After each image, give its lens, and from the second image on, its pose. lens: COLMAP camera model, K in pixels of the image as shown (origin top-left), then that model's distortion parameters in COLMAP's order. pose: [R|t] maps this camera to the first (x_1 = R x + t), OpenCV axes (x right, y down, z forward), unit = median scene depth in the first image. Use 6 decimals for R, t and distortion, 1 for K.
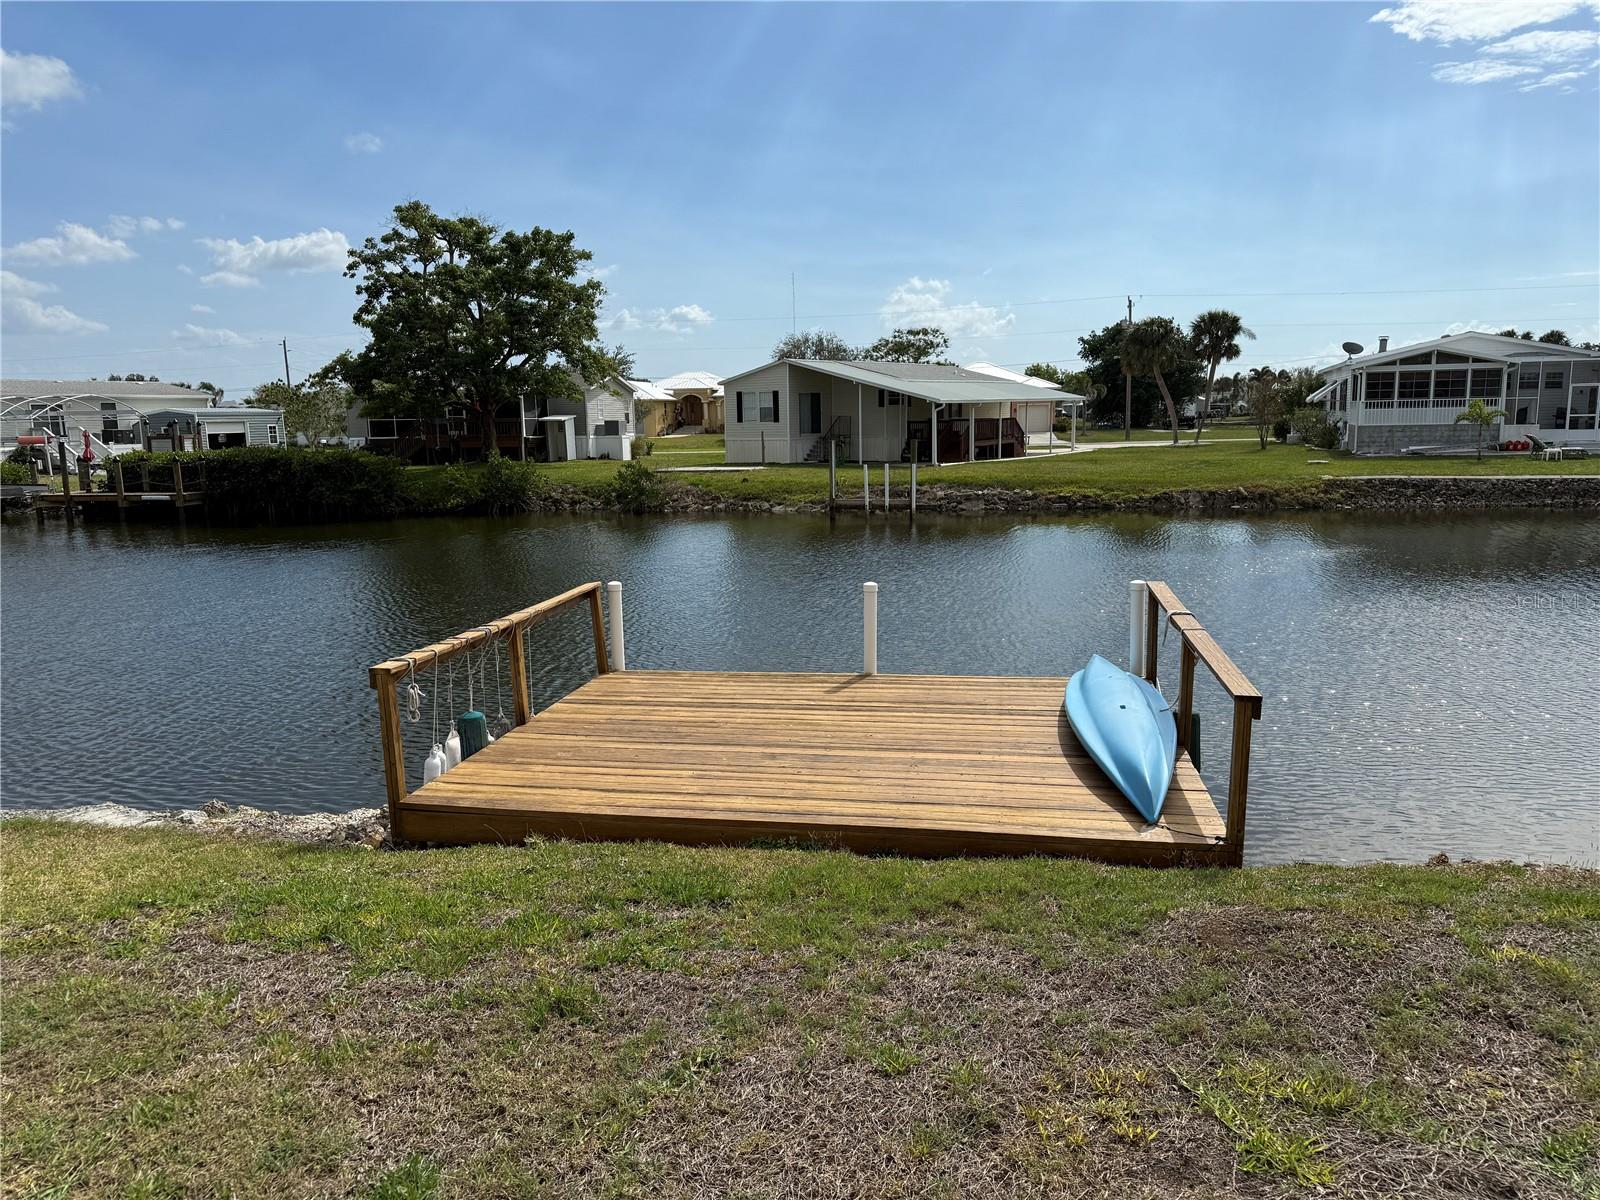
lens RADIAL K [[1119.3, 0, 800.0], [0, 1119.3, 600.0], [0, 0, 1]] dist [0.111990, -0.174413]
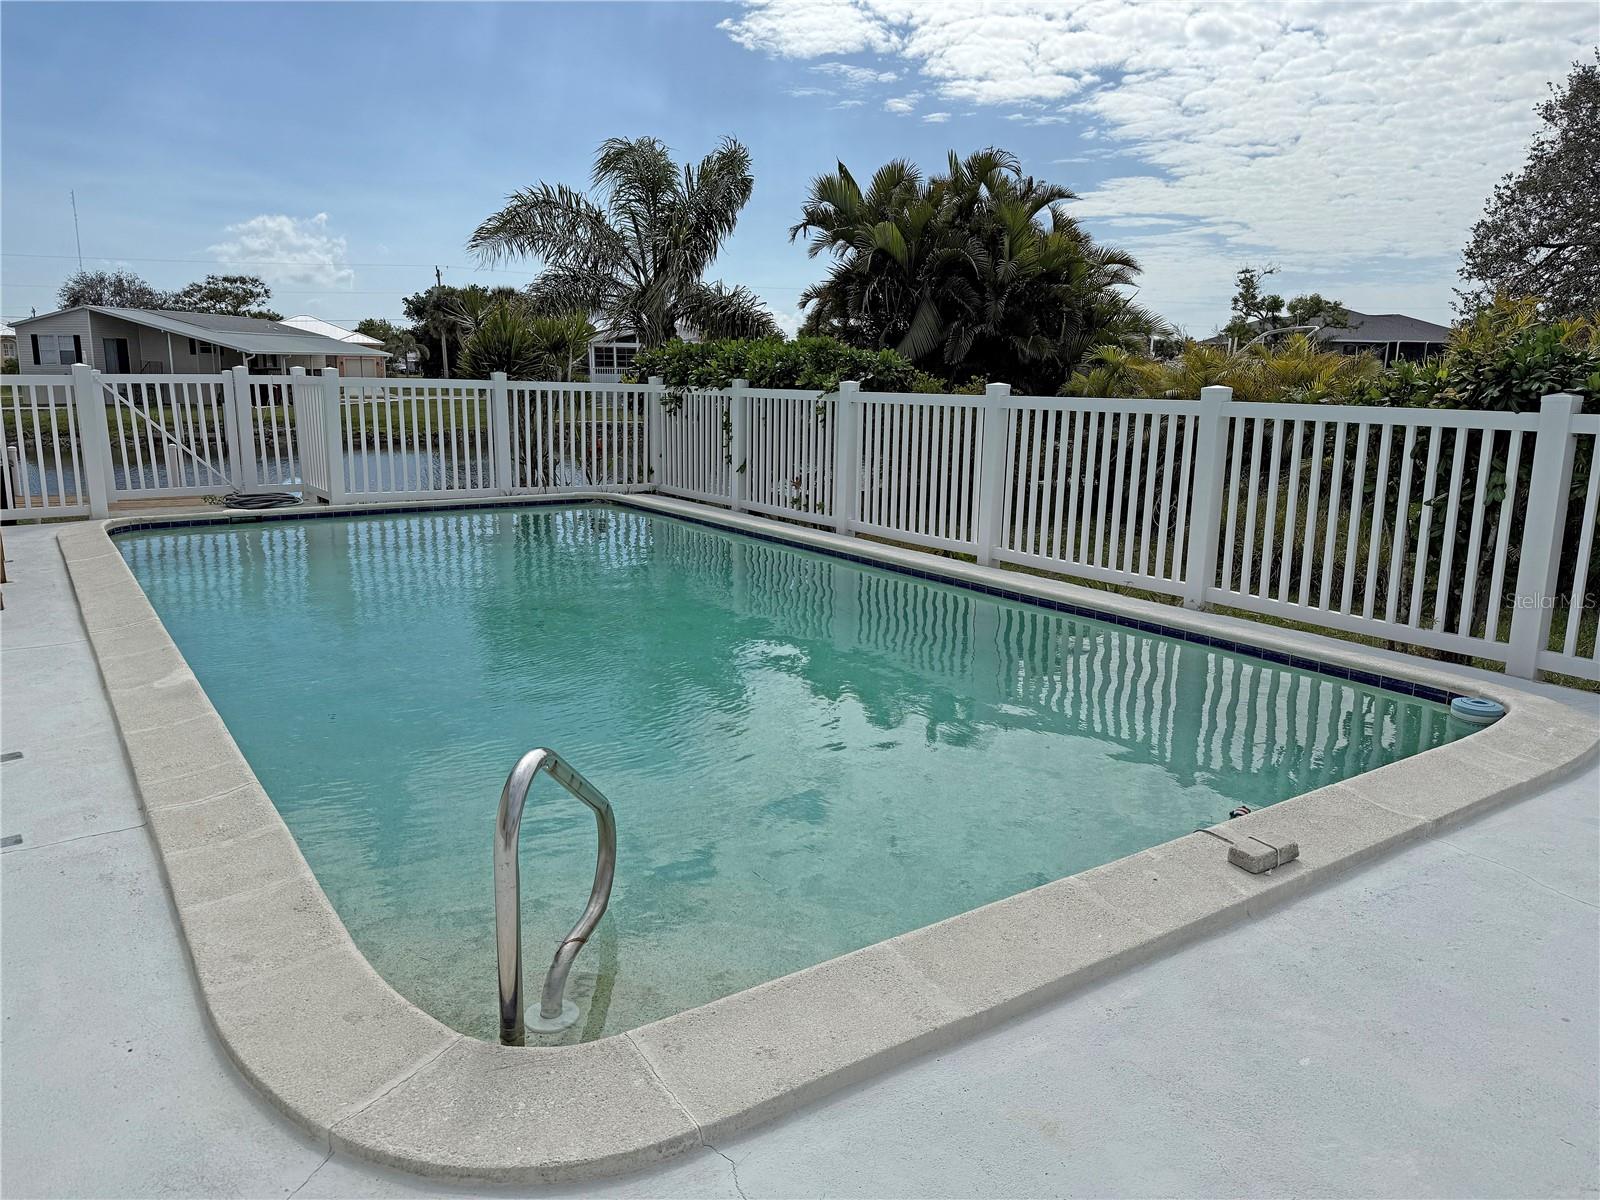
lens RADIAL K [[1134.0, 0, 826.1], [0, 1134.0, 602.0], [0, 0, 1]] dist [-0.000623, -0.006737]
pose [[0.844665, -0.072744, 0.530330, -0.010570], [0.053466, 0.997234, 0.051632, 0.047159], [-0.532619, -0.015257, 0.846218, -0.285588]]
